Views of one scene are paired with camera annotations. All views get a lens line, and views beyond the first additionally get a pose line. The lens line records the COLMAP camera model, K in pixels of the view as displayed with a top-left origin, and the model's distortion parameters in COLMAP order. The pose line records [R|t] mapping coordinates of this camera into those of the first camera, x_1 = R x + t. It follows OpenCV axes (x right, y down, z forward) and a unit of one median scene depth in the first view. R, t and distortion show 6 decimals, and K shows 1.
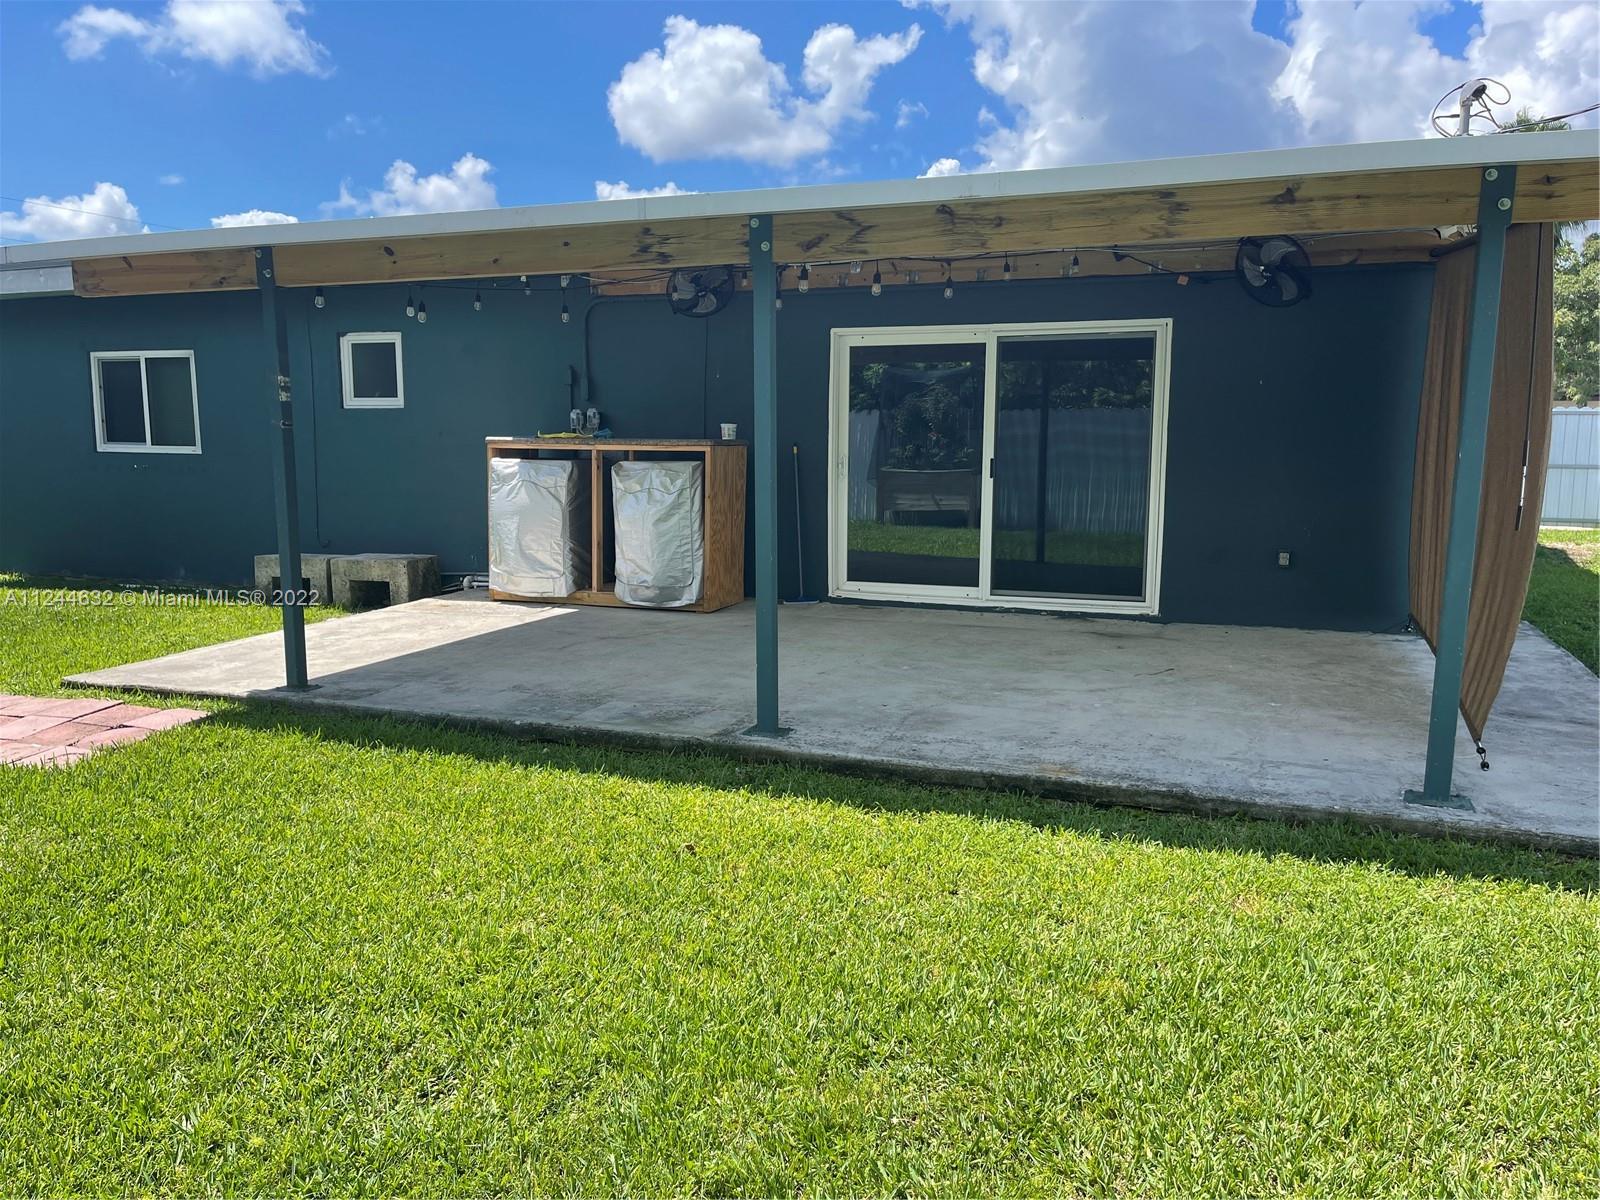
lens RADIAL K [[1210.7, 0, 795.5], [0, 1210.7, 596.7], [0, 0, 1]] dist [0.071620, -0.082514]
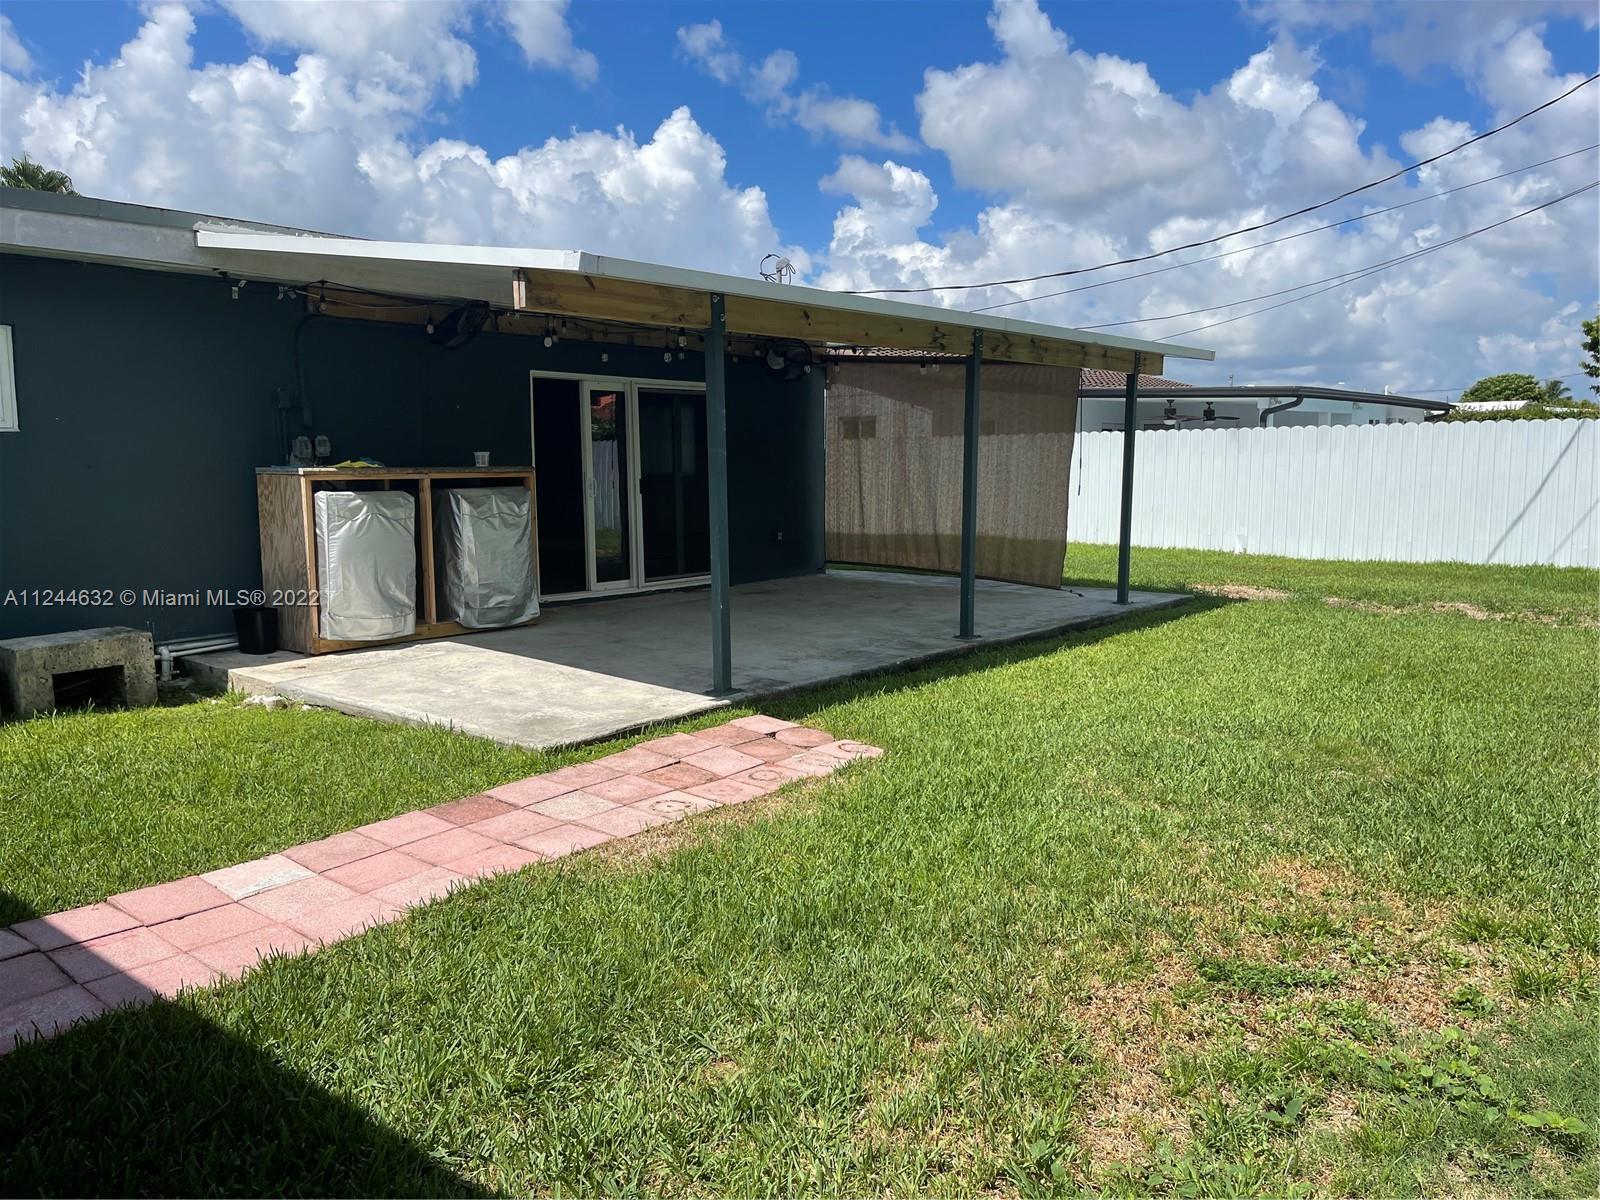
lens RADIAL K [[1210.7, 0, 795.3], [0, 1210.7, 604.8], [0, 0, 1]] dist [0.071620, -0.082514]
pose [[0.319505, -0.118224, 0.940181, -1.450830], [0.136537, 0.987576, 0.077784, -0.081559], [-0.937696, 0.103517, 0.331678, 0.588152]]
